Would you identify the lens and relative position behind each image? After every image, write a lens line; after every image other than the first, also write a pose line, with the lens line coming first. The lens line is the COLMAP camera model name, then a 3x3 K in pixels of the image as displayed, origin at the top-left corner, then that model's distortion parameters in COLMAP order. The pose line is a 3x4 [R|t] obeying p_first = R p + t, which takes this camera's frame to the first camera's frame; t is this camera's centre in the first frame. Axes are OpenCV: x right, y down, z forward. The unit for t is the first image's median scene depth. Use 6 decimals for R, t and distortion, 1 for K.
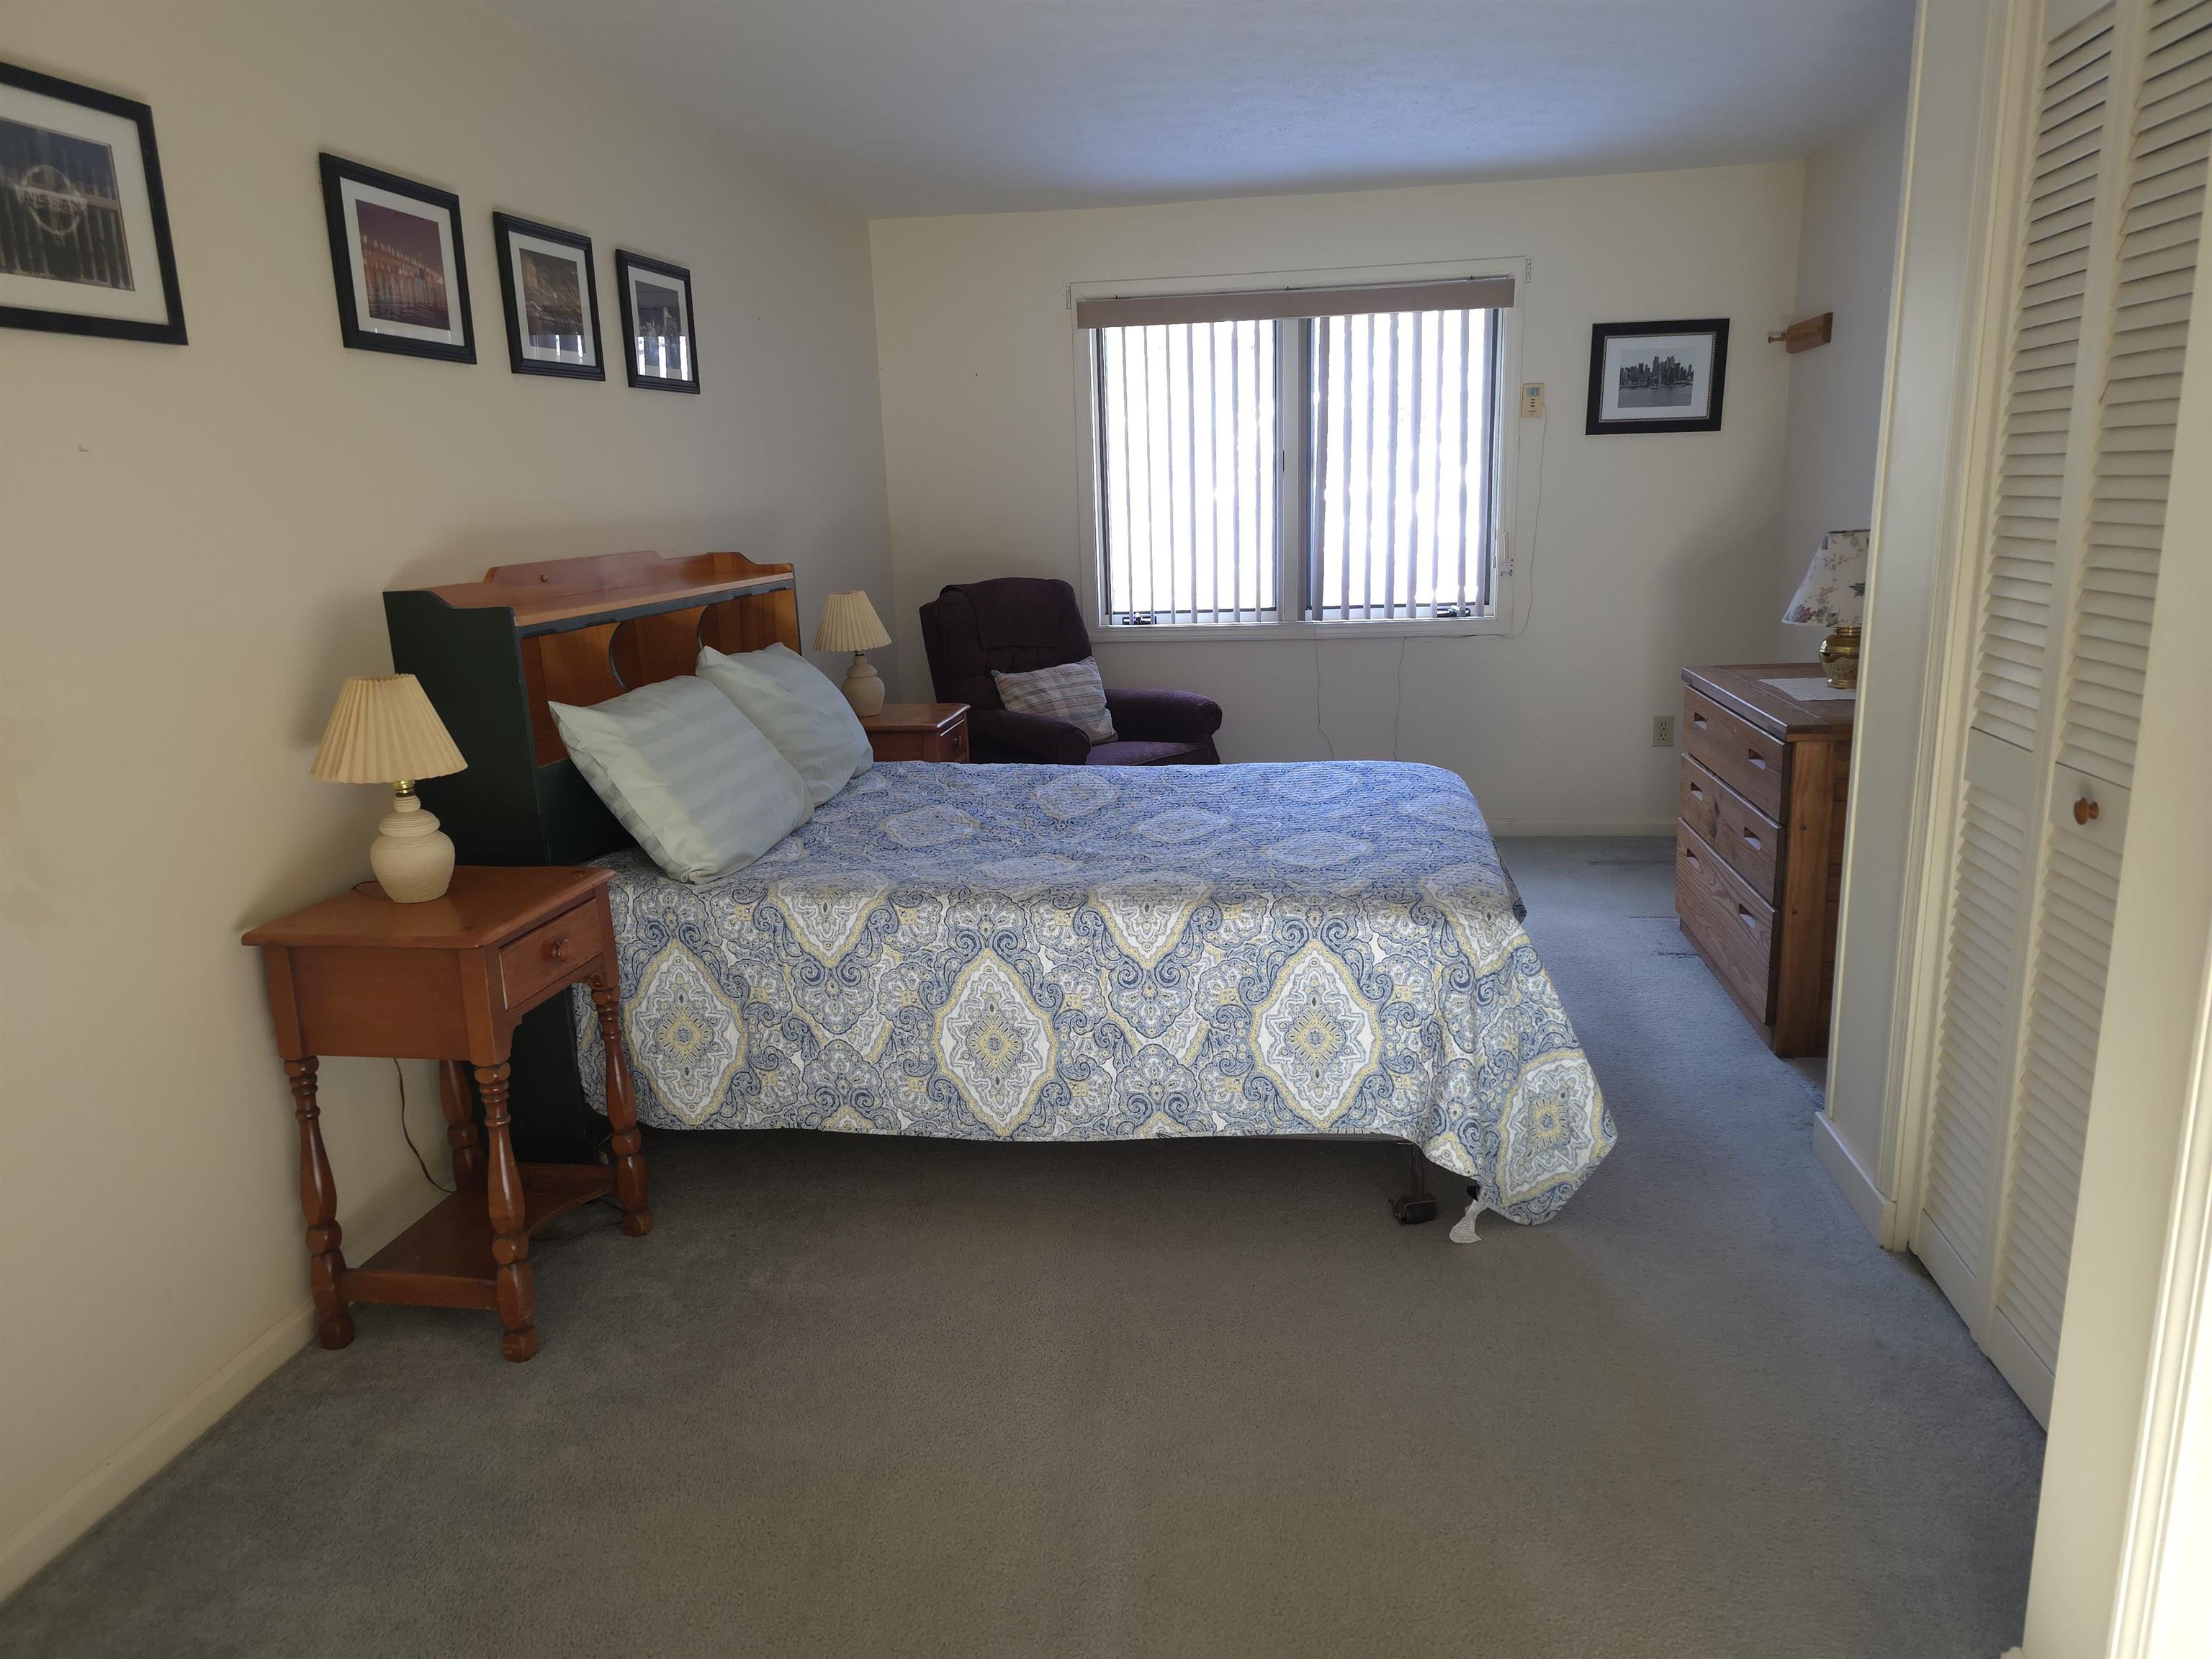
lens RADIAL K [[1487.6, 0, 1110.0], [0, 1487.6, 837.5], [0, 0, 1]] dist [0.071932, -0.058074]
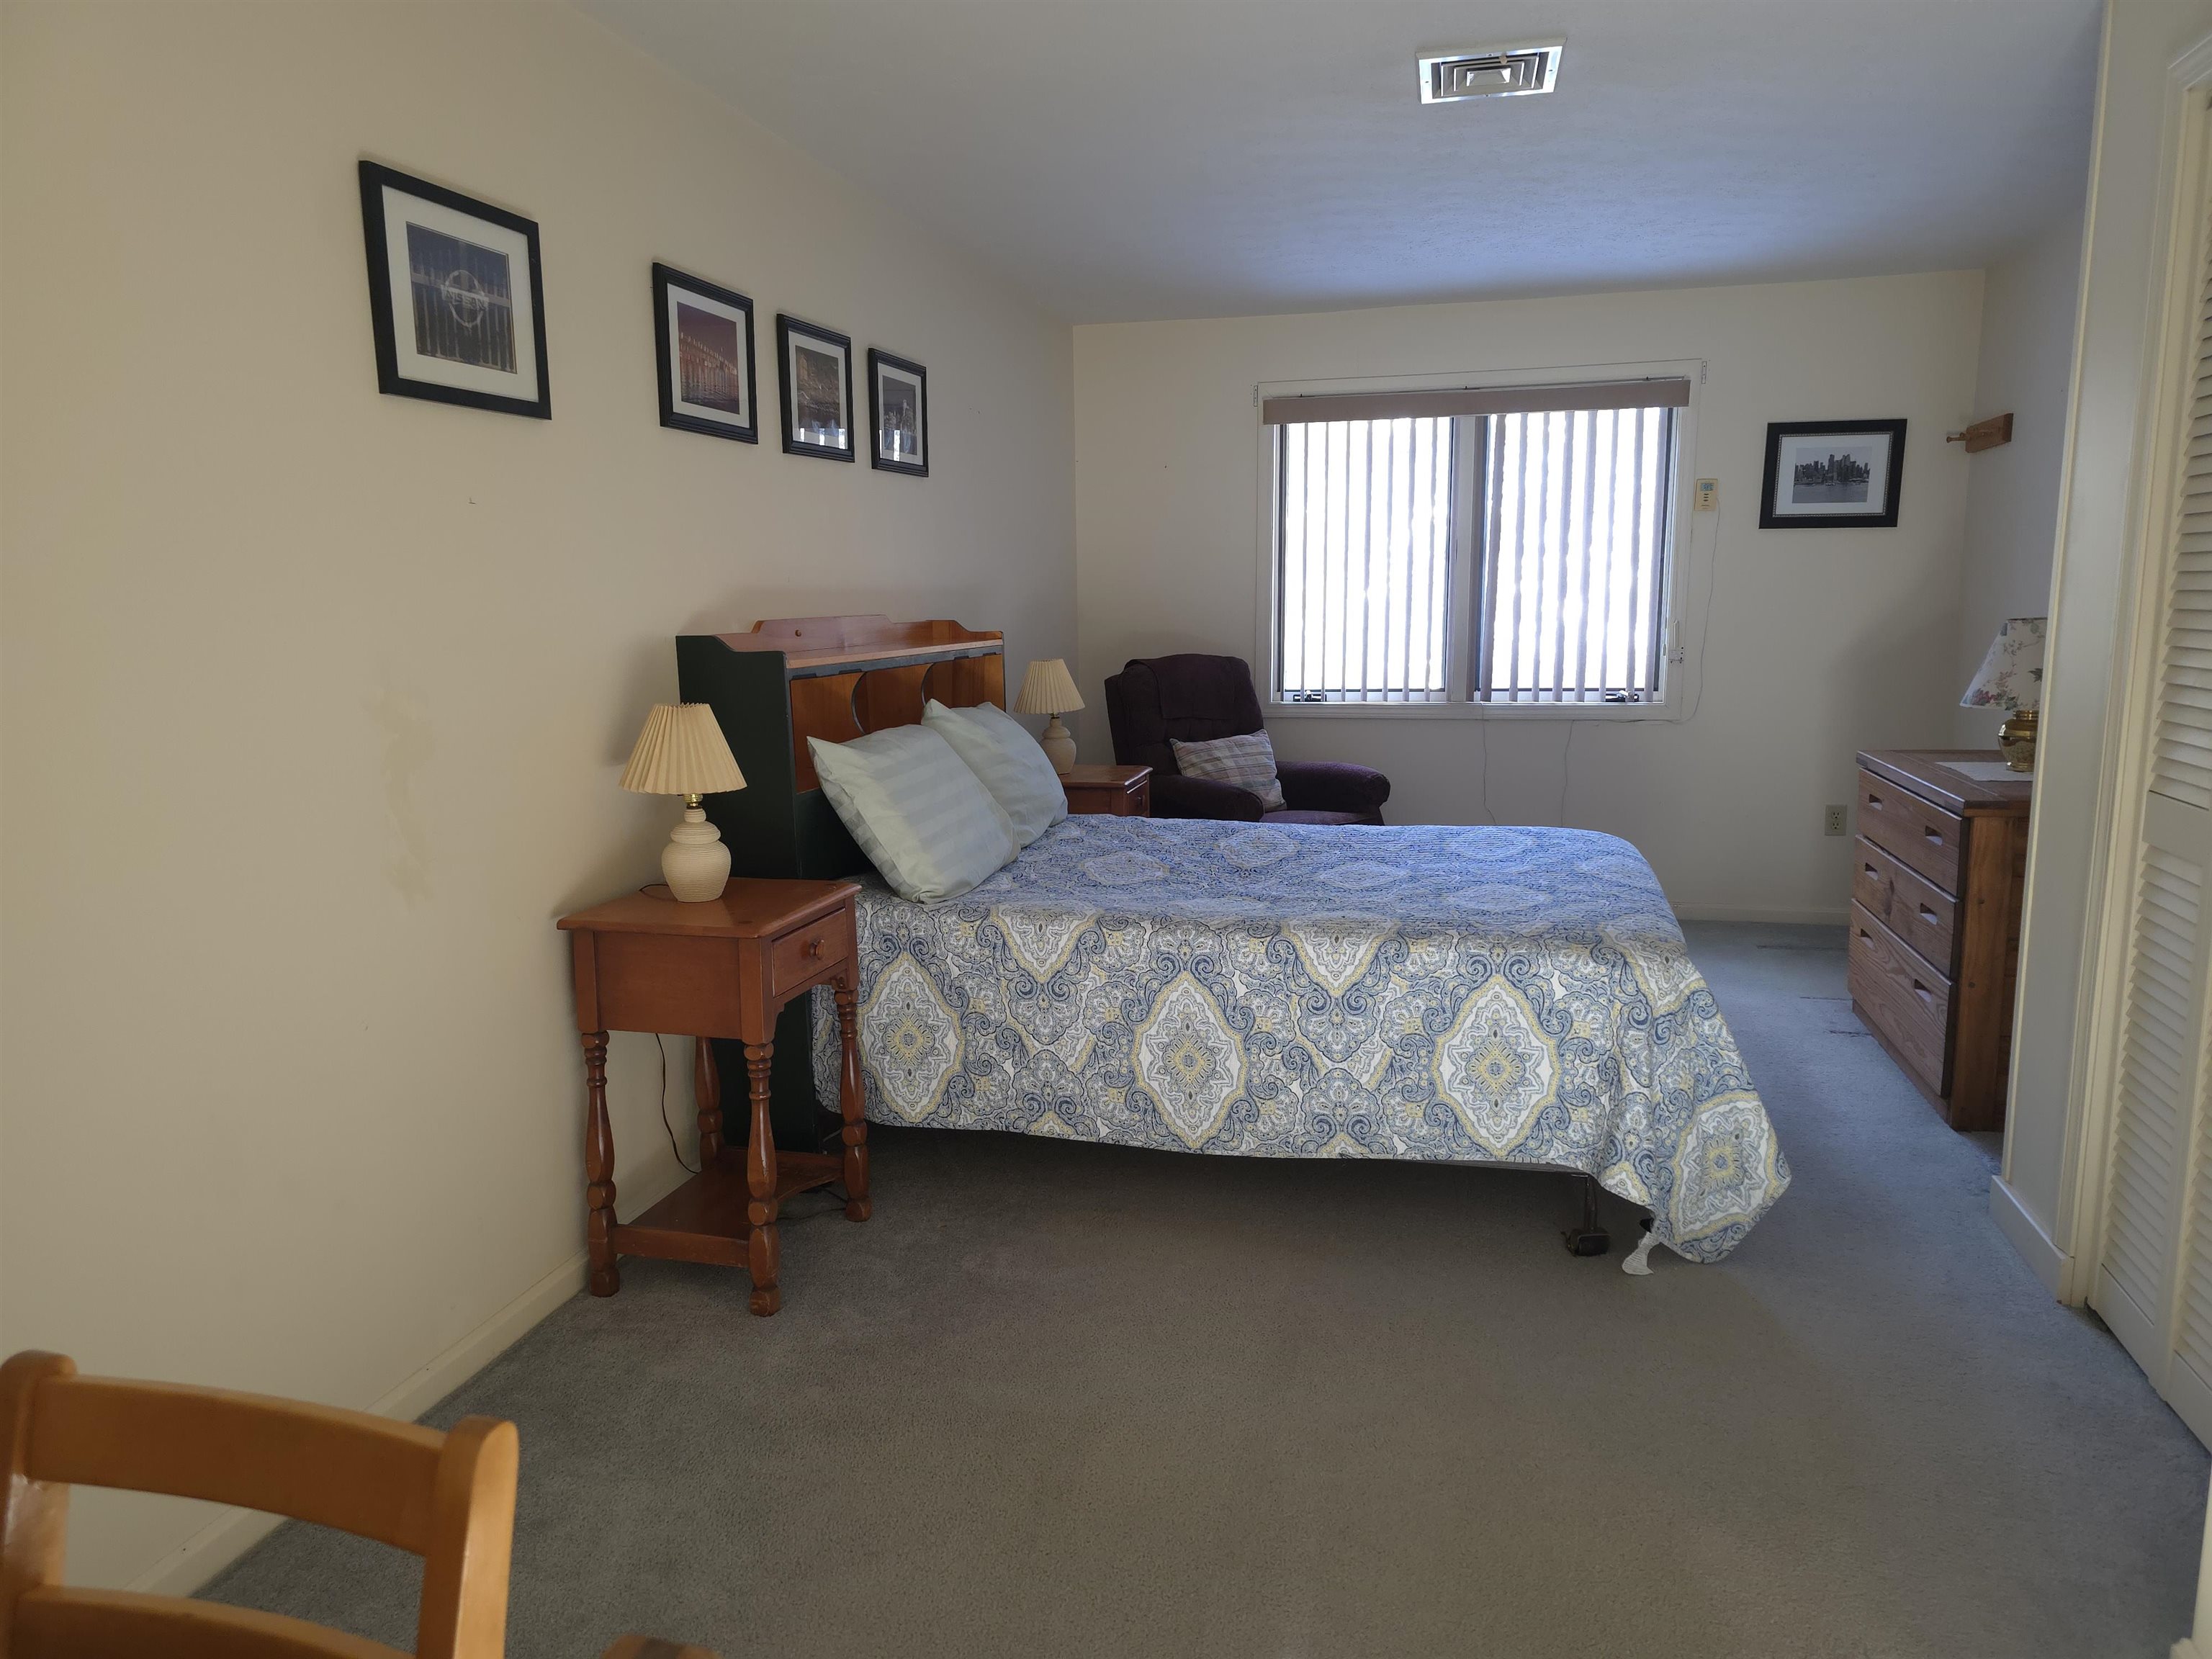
lens RADIAL K [[1487.6, 0, 1110.0], [0, 1487.6, 837.5], [0, 0, 1]] dist [0.071932, -0.058074]
pose [[0.995090, 0.035448, -0.092411, -0.041088], [-0.041335, 0.997183, -0.062585, 0.046894], [0.089932, 0.066097, 0.993752, -0.091083]]
